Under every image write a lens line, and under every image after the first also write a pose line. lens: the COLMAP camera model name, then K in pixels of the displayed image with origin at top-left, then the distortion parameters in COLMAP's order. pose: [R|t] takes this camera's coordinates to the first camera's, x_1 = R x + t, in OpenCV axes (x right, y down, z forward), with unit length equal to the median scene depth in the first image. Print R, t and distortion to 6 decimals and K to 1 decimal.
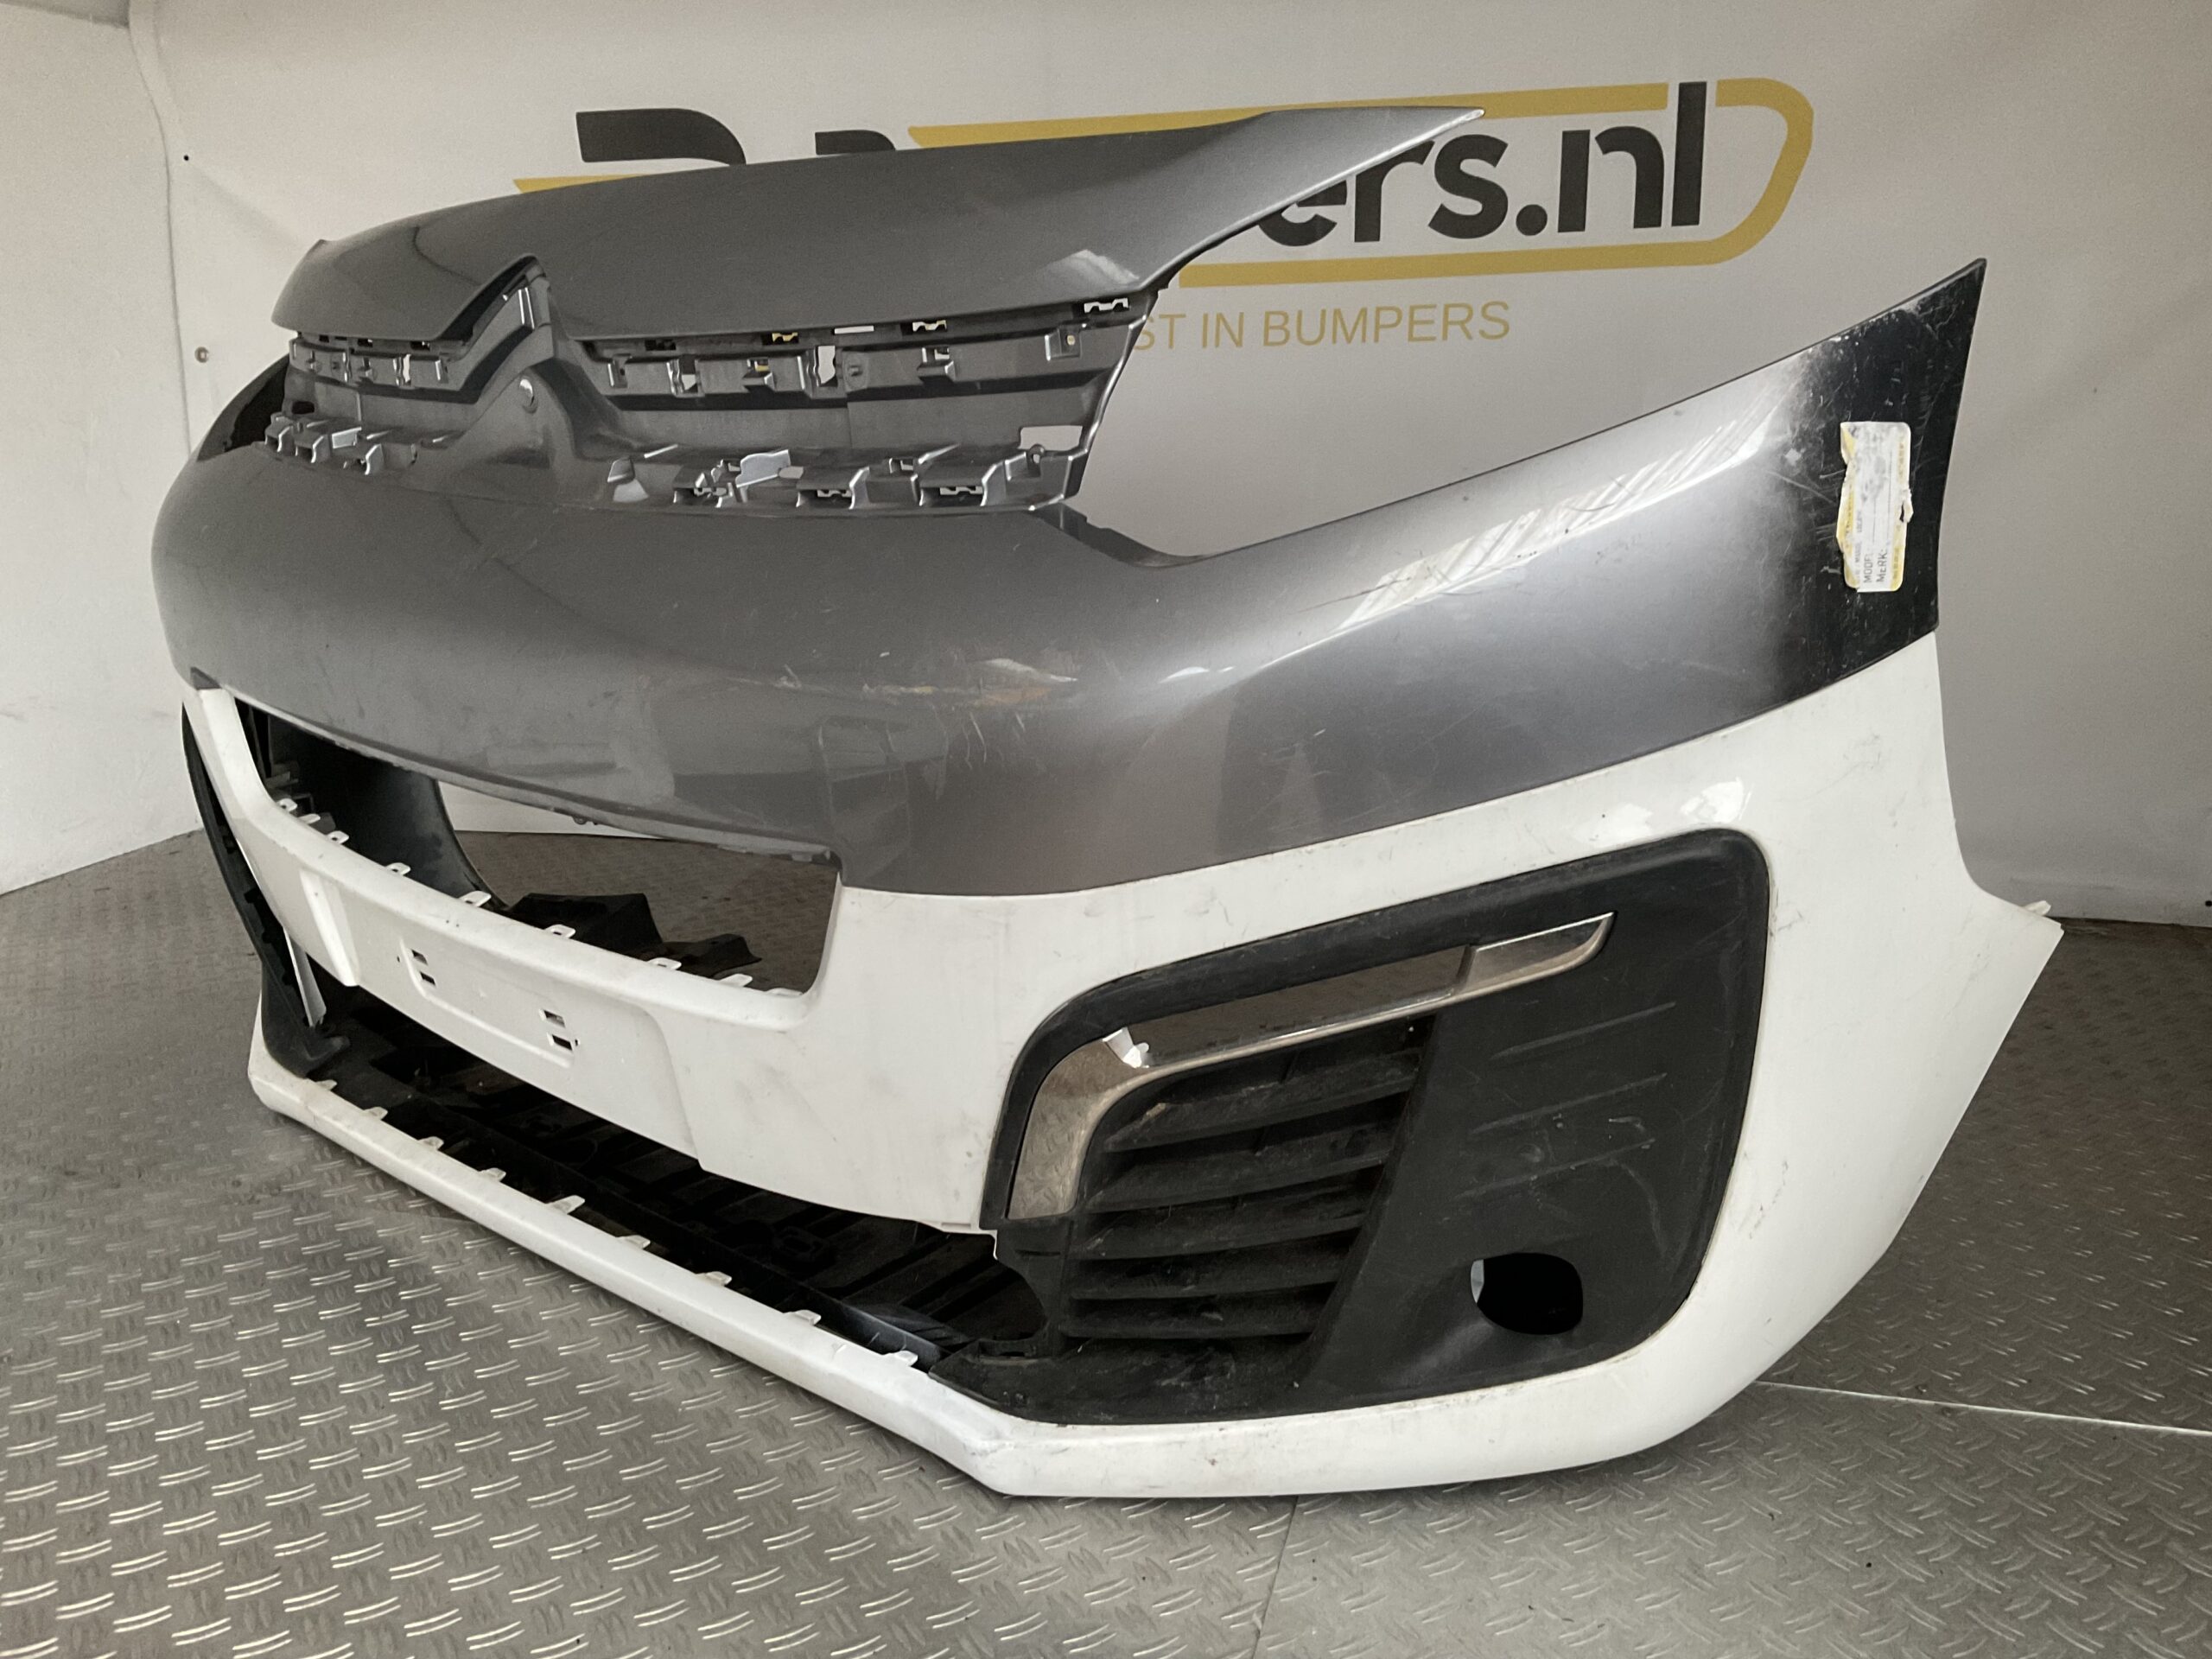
lens RADIAL K [[1920.8, 0, 1097.5], [0, 1920.8, 833.2], [0, 0, 1]] dist [0.072838, -0.109326]
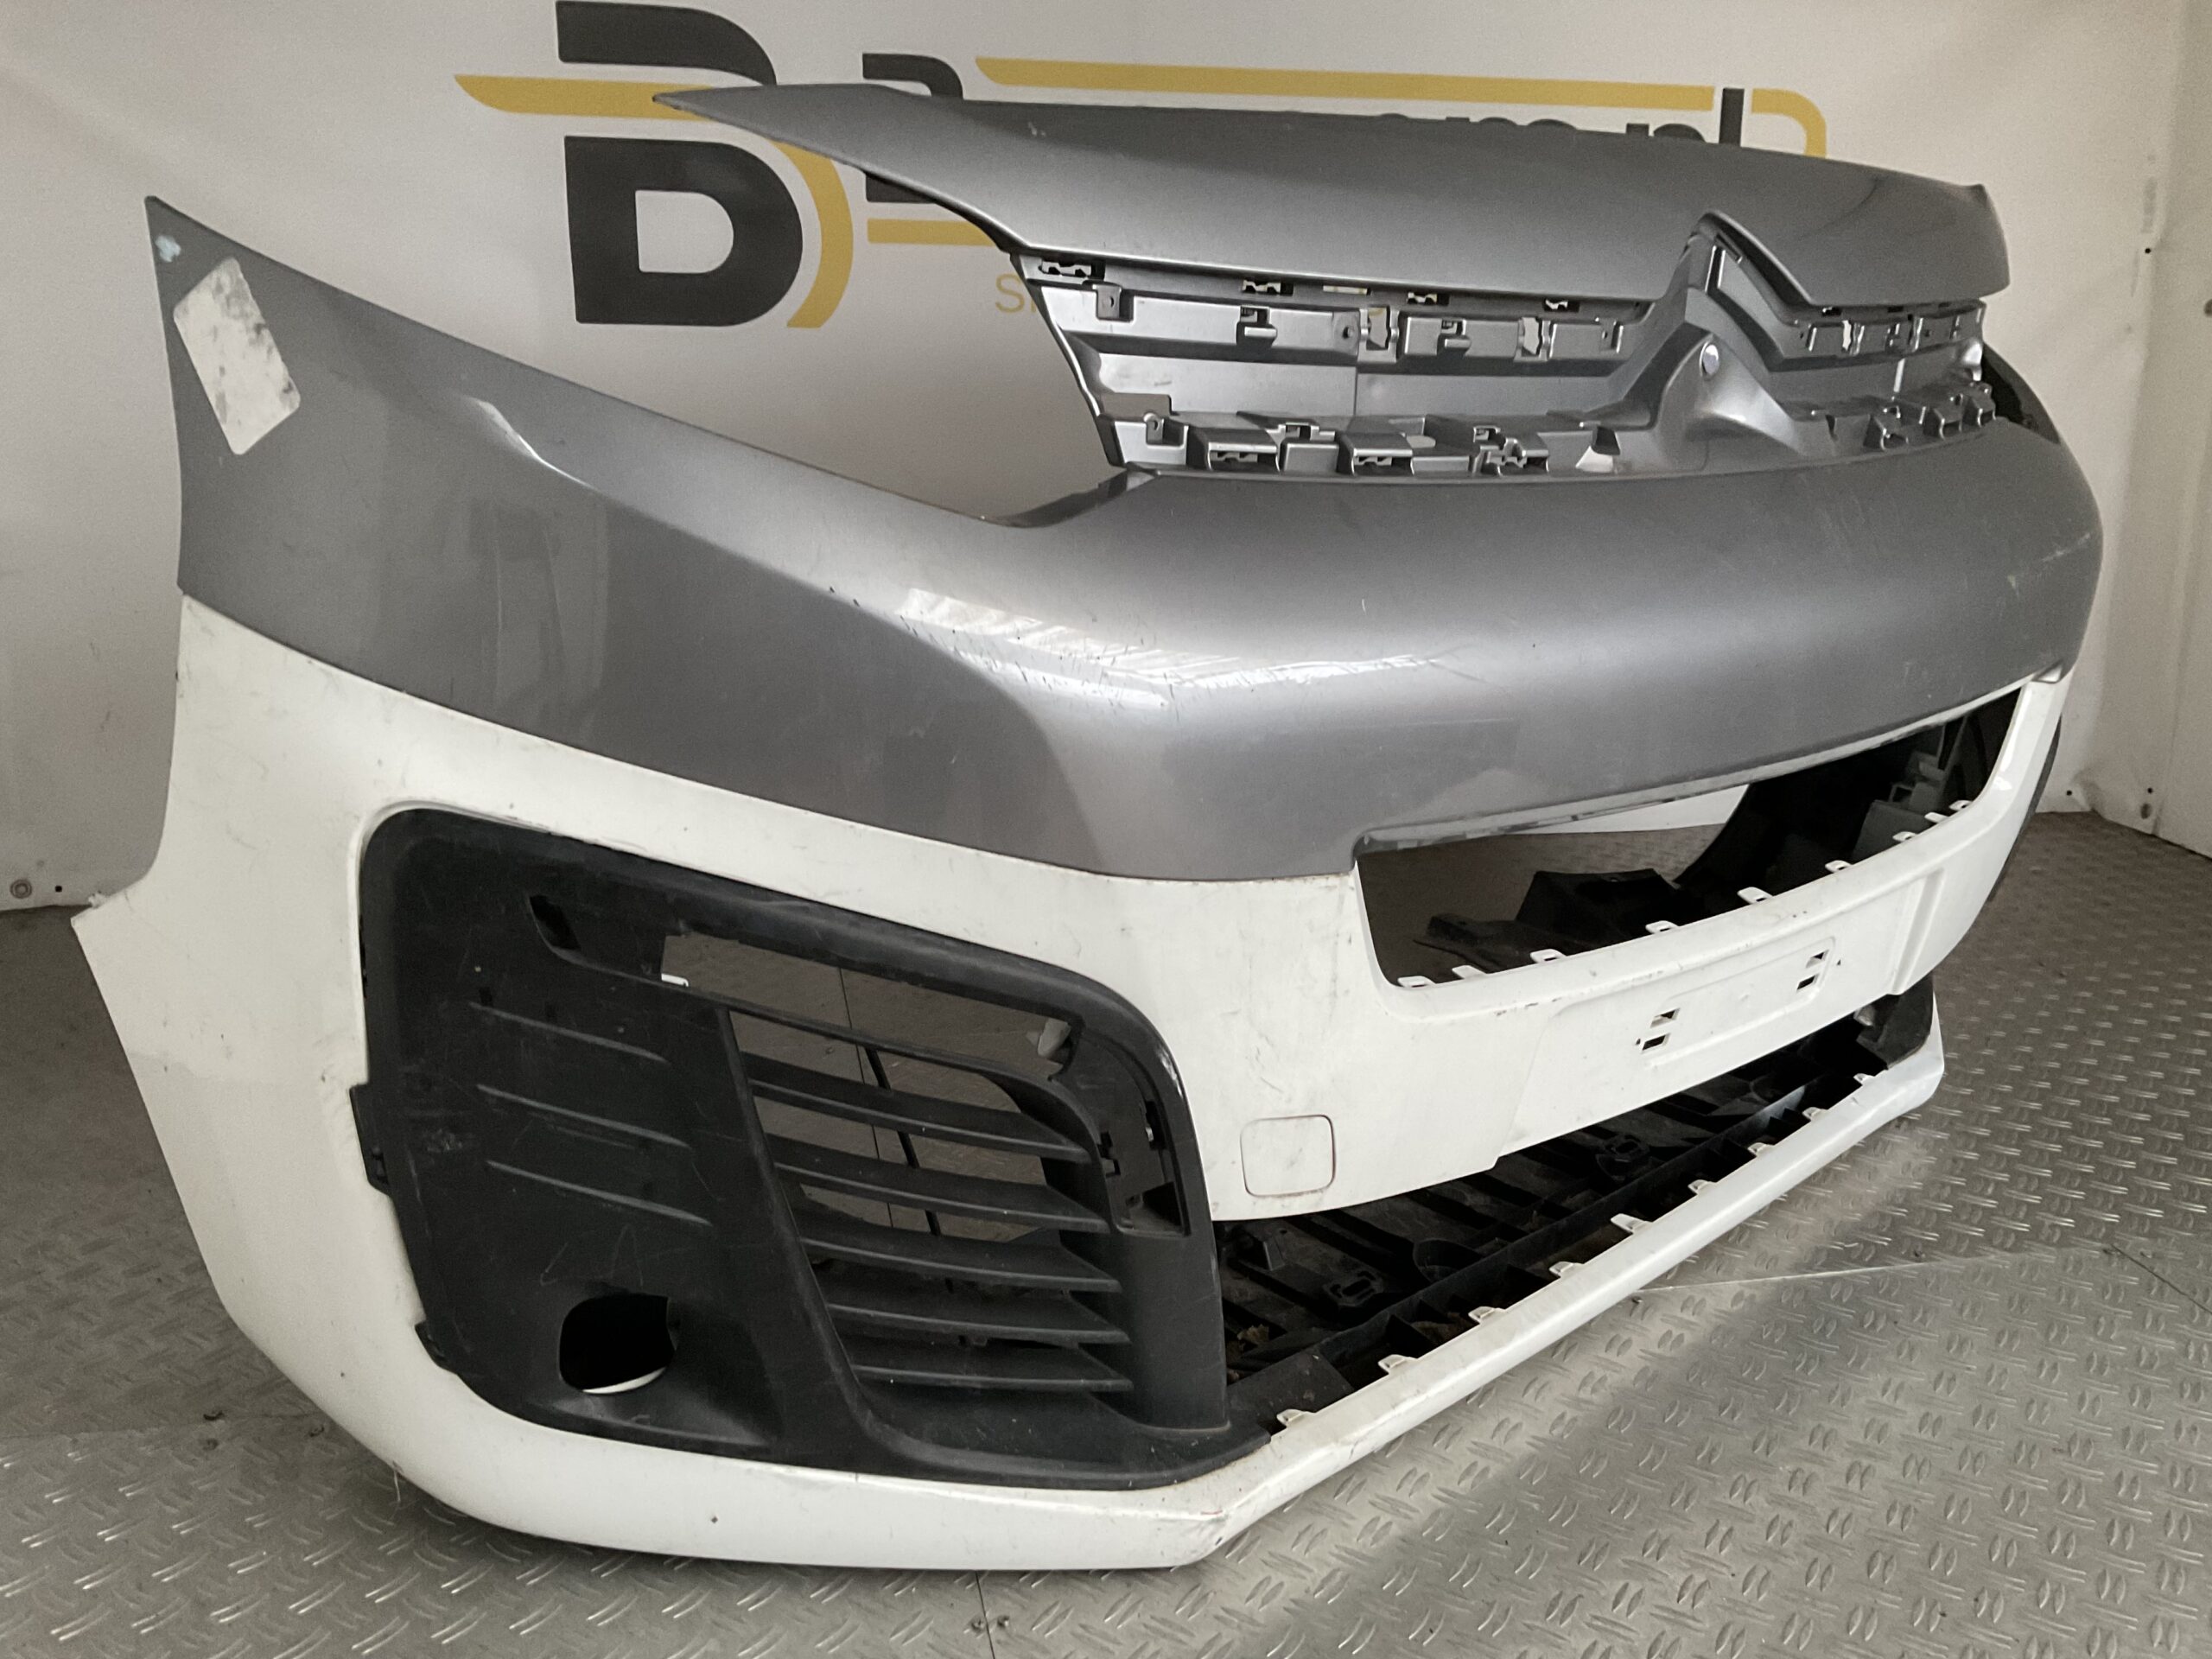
lens RADIAL K [[1920.8, 0, 1088.5], [0, 1920.8, 824.2], [0, 0, 1]] dist [0.072838, -0.109326]
pose [[0.876148, -0.093238, 0.472939, -0.571188], [0.088146, 0.995562, 0.032975, -0.039616], [-0.473914, 0.012797, 0.880478, 0.207498]]
